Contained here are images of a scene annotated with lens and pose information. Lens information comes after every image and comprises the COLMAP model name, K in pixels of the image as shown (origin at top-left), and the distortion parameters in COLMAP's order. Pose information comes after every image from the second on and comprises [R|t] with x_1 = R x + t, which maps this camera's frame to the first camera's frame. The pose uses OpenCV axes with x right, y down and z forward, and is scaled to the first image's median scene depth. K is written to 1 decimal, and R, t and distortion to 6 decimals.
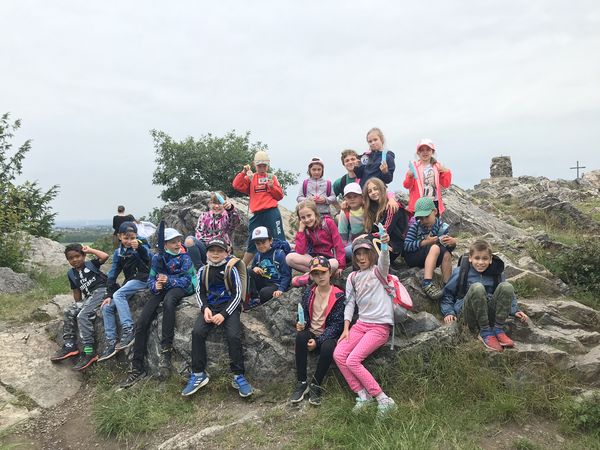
lens RADIAL K [[486.0, 0, 288.5], [0, 486.0, 224.6], [0, 0, 1]] dist [0.008597, -0.003597]
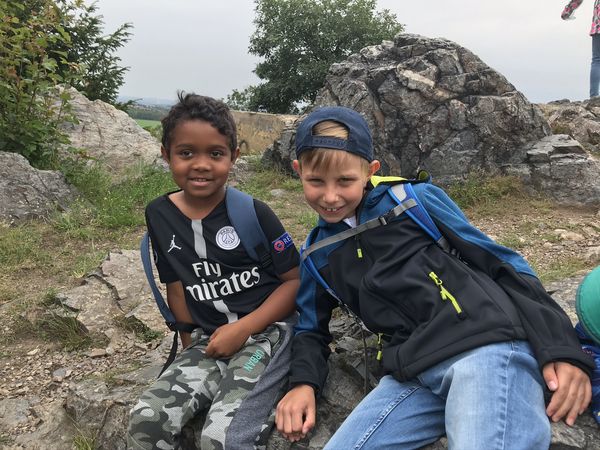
lens RADIAL K [[486.0, 0, 288.5], [0, 486.0, 224.6], [0, 0, 1]] dist [0.008597, -0.003597]
pose [[0.984990, 0.133693, -0.109186, -0.970526], [-0.108220, 0.971089, 0.212777, 0.098777], [0.134476, -0.197767, 0.970981, 2.098333]]
